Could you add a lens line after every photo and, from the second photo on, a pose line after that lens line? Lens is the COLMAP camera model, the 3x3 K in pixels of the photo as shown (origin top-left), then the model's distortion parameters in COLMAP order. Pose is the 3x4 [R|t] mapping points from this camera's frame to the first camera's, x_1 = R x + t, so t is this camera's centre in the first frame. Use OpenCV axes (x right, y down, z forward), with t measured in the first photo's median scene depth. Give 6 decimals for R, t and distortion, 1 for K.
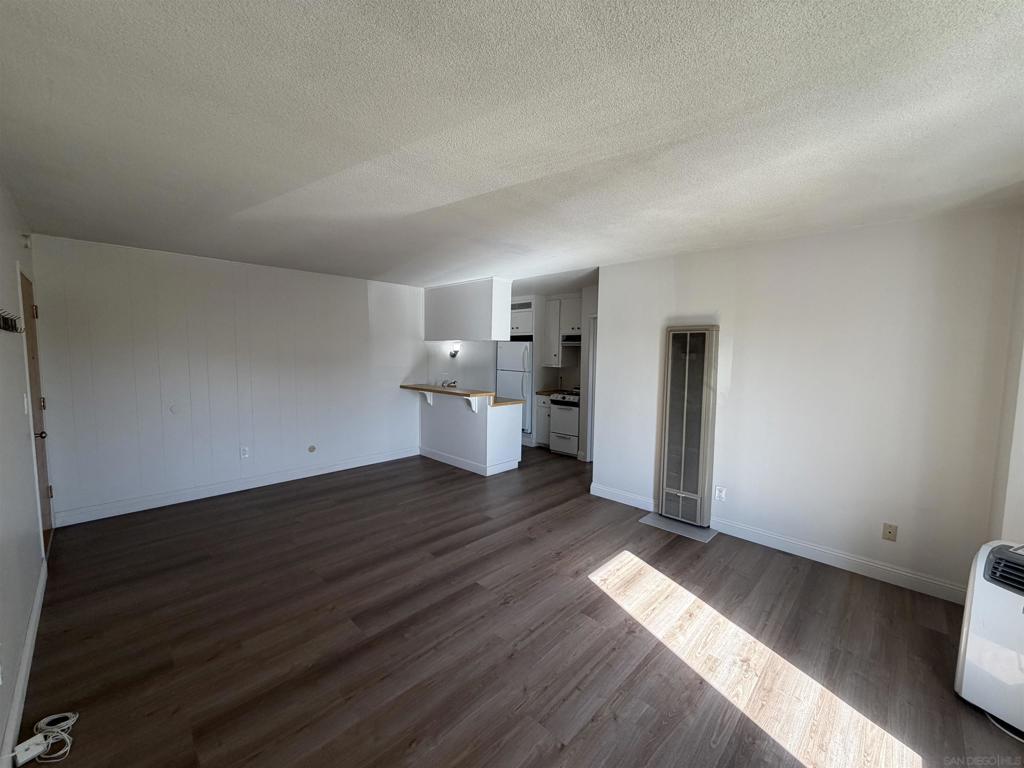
lens RADIAL K [[409.8, 0, 509.8], [0, 409.8, 383.8], [0, 0, 1]] dist [0.000088, -0.000150]
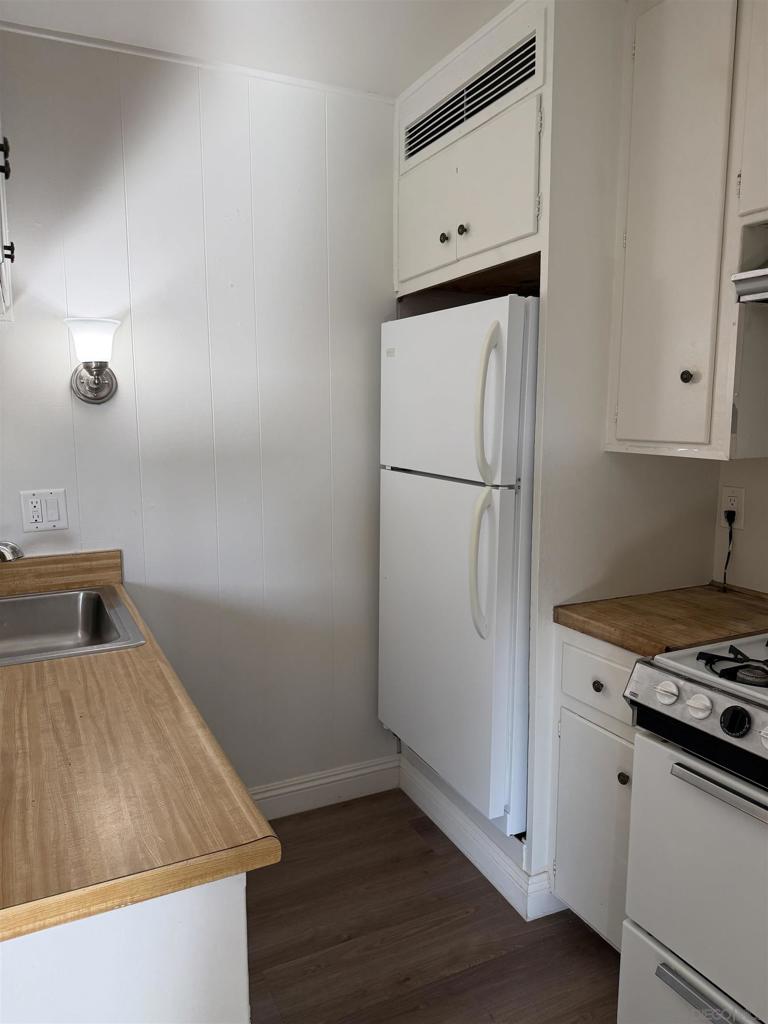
lens RADIAL K [[723.3, 0, 384.0], [0, 723.3, 512.0], [0, 0, 1]] dist [0.047572, -0.001117]
pose [[0.948702, 0.028823, -0.314856, 0.116867], [-0.012917, 0.998538, 0.052490, -0.042468], [0.315908, -0.045730, 0.947687, 0.909483]]
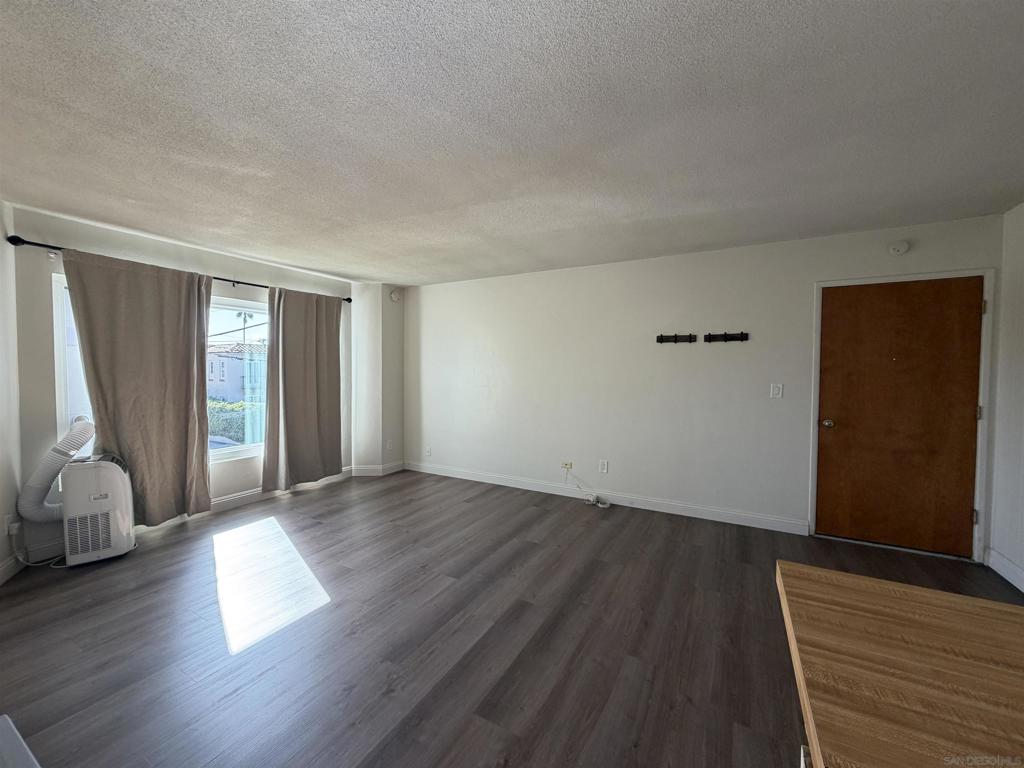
lens RADIAL K [[409.8, 0, 509.8], [0, 409.8, 383.8], [0, 0, 1]] dist [0.000088, -0.000150]
pose [[-0.964446, -0.005290, -0.264228, 0.029937], [-0.035338, 0.993402, 0.109100, -0.044130], [0.261908, 0.114558, -0.958270, 1.020972]]
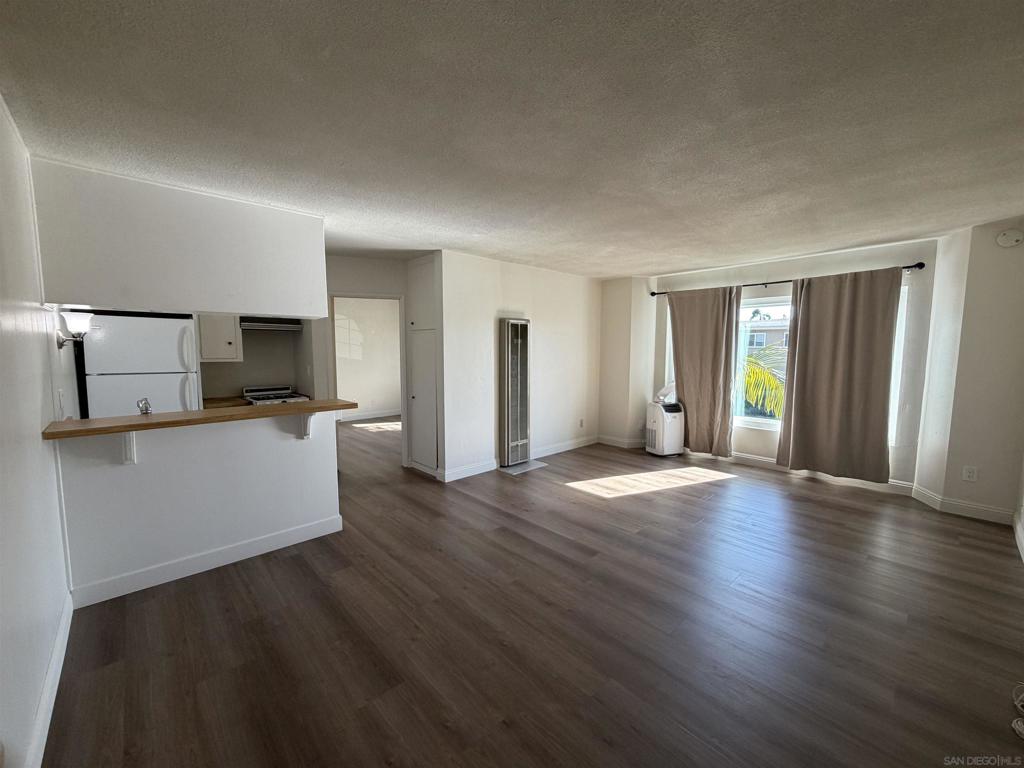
lens RADIAL K [[409.8, 0, 509.8], [0, 409.8, 383.8], [0, 0, 1]] dist [0.000088, -0.000150]
pose [[0.049902, -0.100332, 0.993702, -0.650328], [0.080678, 0.992095, 0.096118, -0.041756], [-0.995490, 0.075374, 0.057602, 0.673578]]
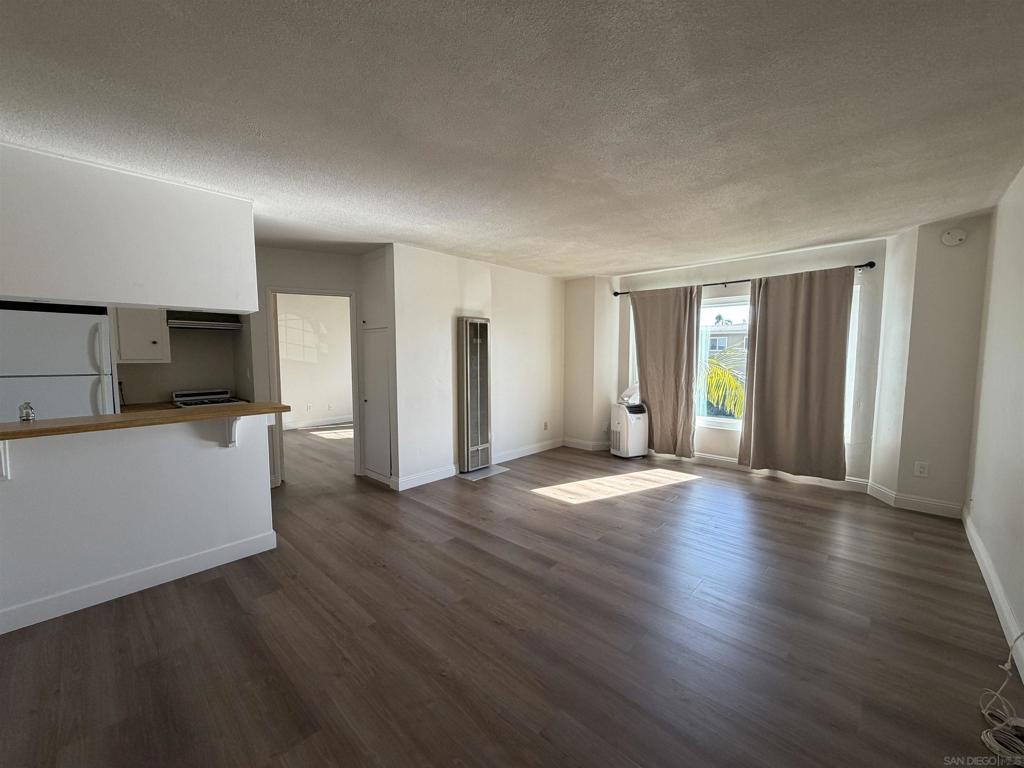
lens RADIAL K [[409.8, 0, 509.8], [0, 409.8, 383.8], [0, 0, 1]] dist [0.000088, -0.000150]
pose [[-0.019438, -0.088633, 0.995875, -0.610878], [0.082493, 0.992525, 0.089945, -0.028384], [-0.996402, 0.083901, -0.011981, 0.648863]]
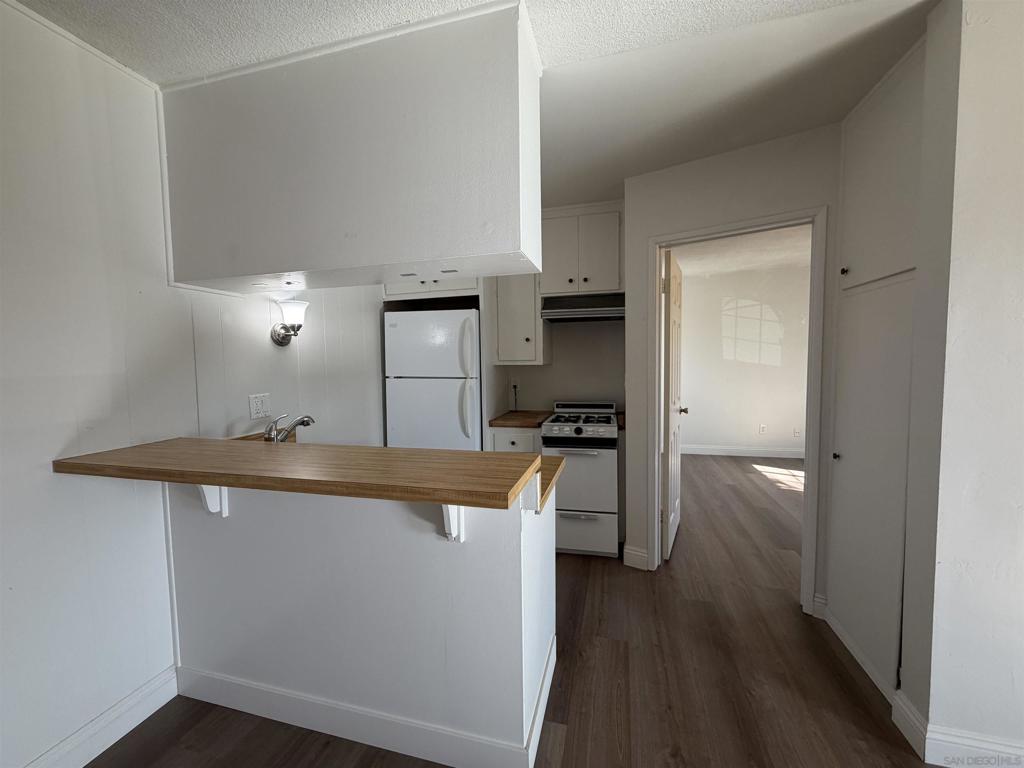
lens RADIAL K [[409.8, 0, 509.8], [0, 409.8, 383.8], [0, 0, 1]] dist [0.000088, -0.000150]
pose [[0.872467, -0.055945, 0.485460, -0.174654], [0.065832, 0.997825, -0.003322, -0.023894], [-0.484218, 0.034857, 0.874253, 0.762742]]
